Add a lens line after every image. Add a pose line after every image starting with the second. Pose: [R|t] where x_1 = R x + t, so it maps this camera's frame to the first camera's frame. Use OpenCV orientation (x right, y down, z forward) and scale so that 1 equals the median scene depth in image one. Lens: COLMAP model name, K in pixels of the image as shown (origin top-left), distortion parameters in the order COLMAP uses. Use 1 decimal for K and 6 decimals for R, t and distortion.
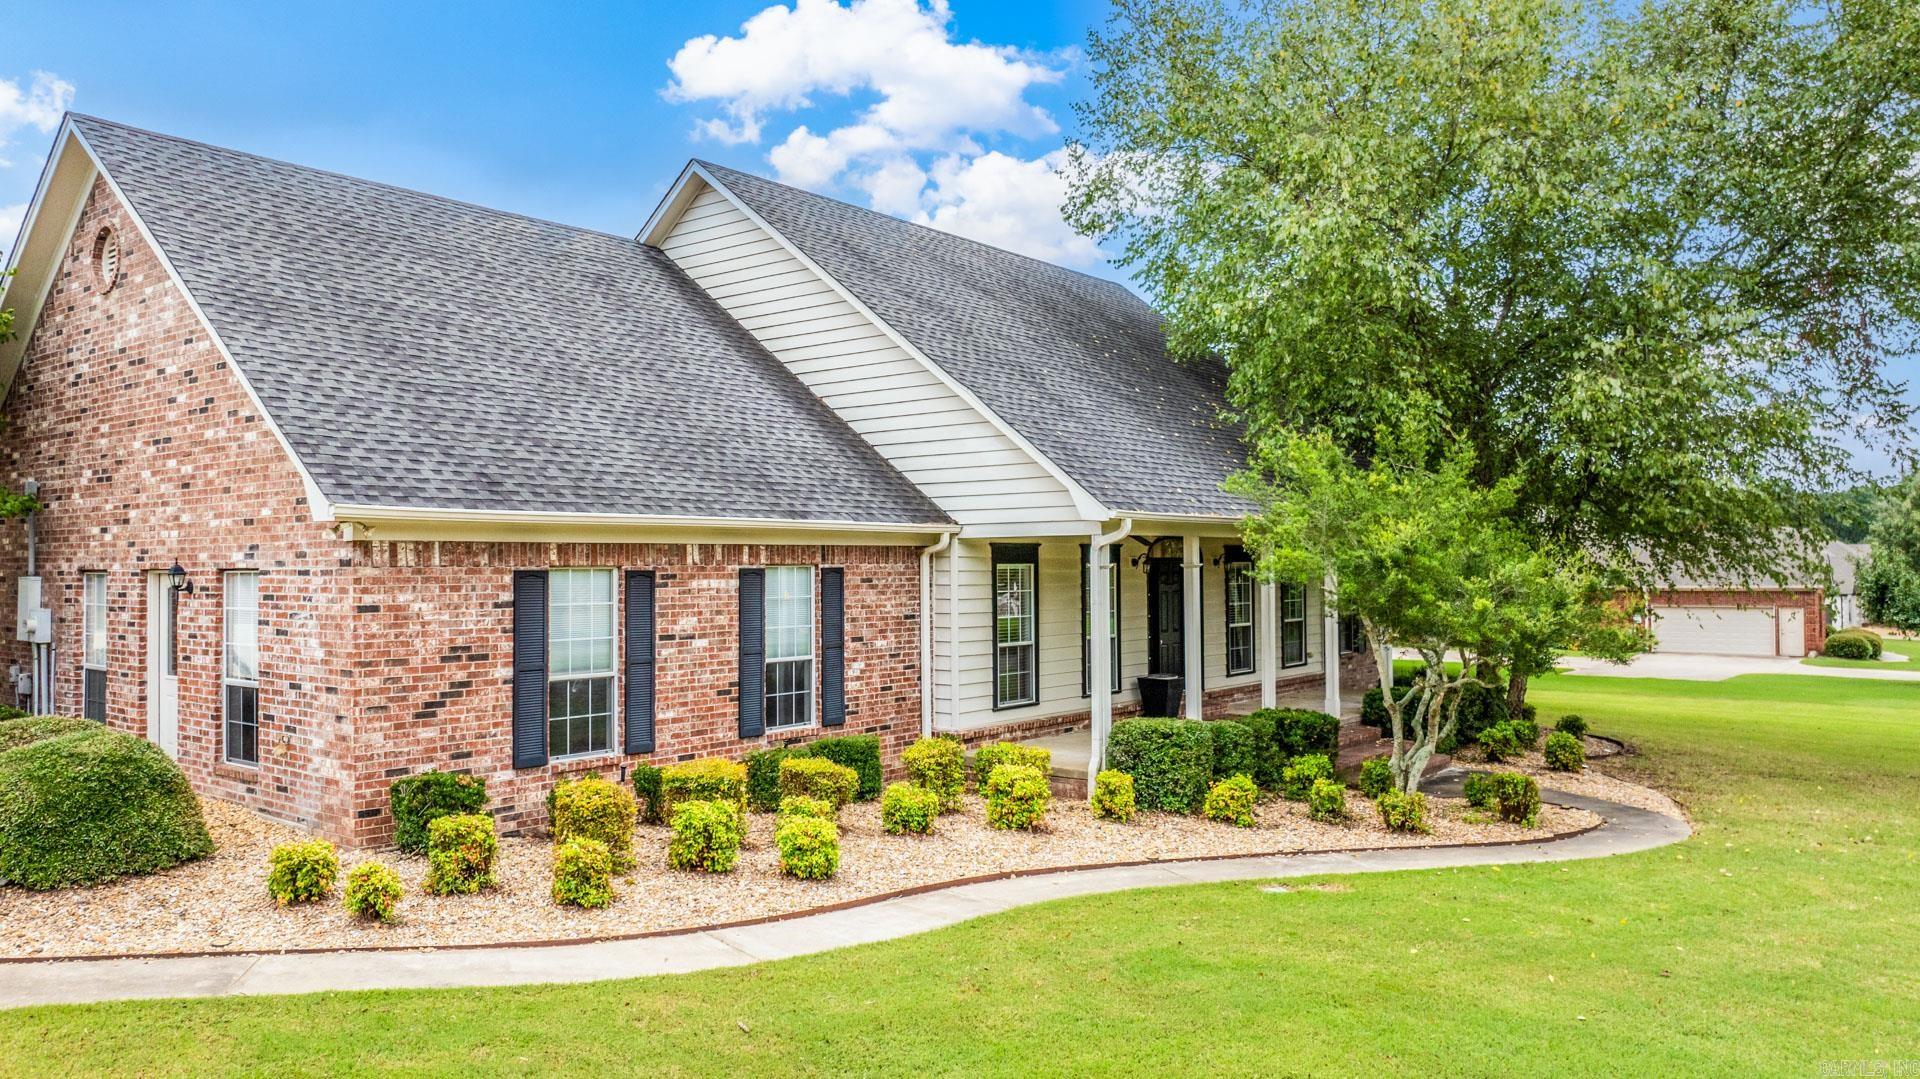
lens RADIAL K [[1349.3, 0, 960.0], [0, 1349.3, 539.5], [0, 0, 1]] dist [0.000013, -0.000399]
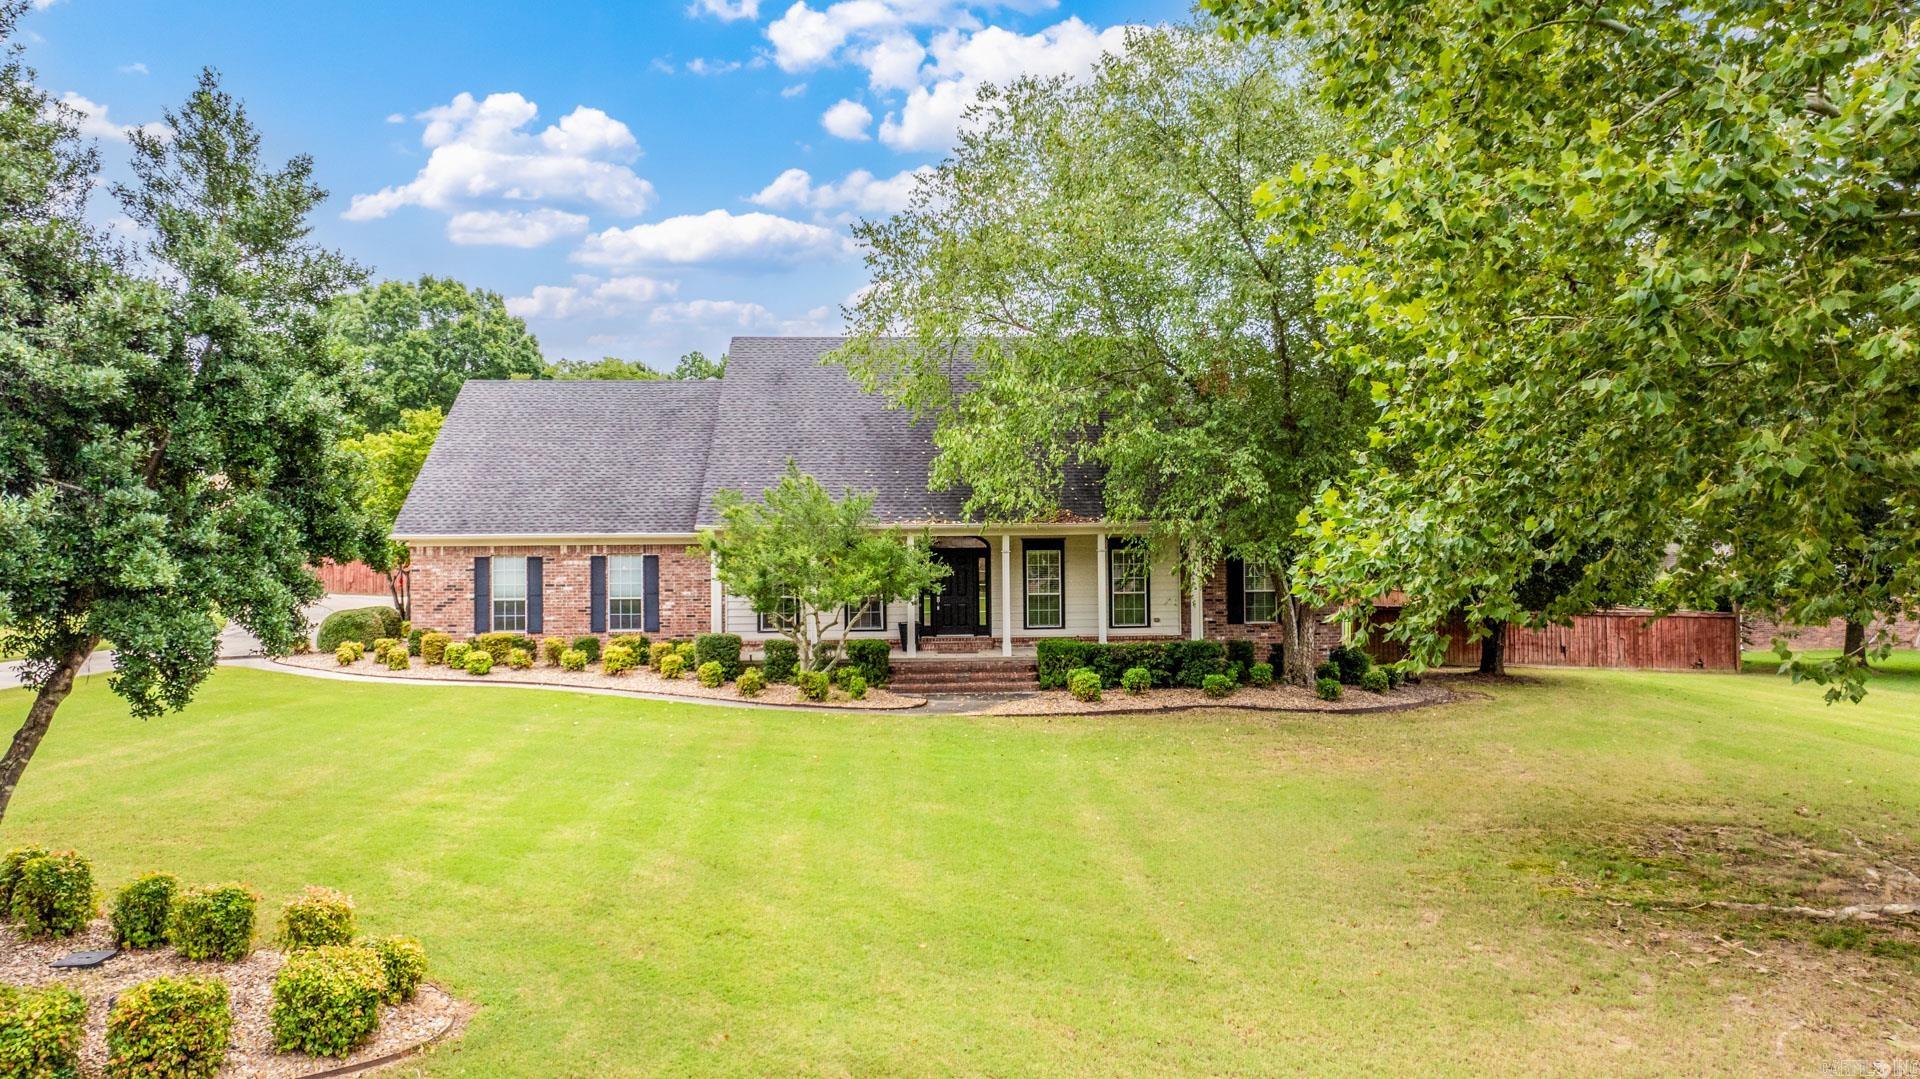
lens RADIAL K [[1349.3, 0, 960.0], [0, 1349.3, 539.5], [0, 0, 1]] dist [0.000013, -0.000399]
pose [[0.671060, -0.009731, -0.741339, 1.912709], [0.018466, 0.999823, 0.003592, -0.002360], [0.741173, -0.016100, 0.671121, -0.044355]]
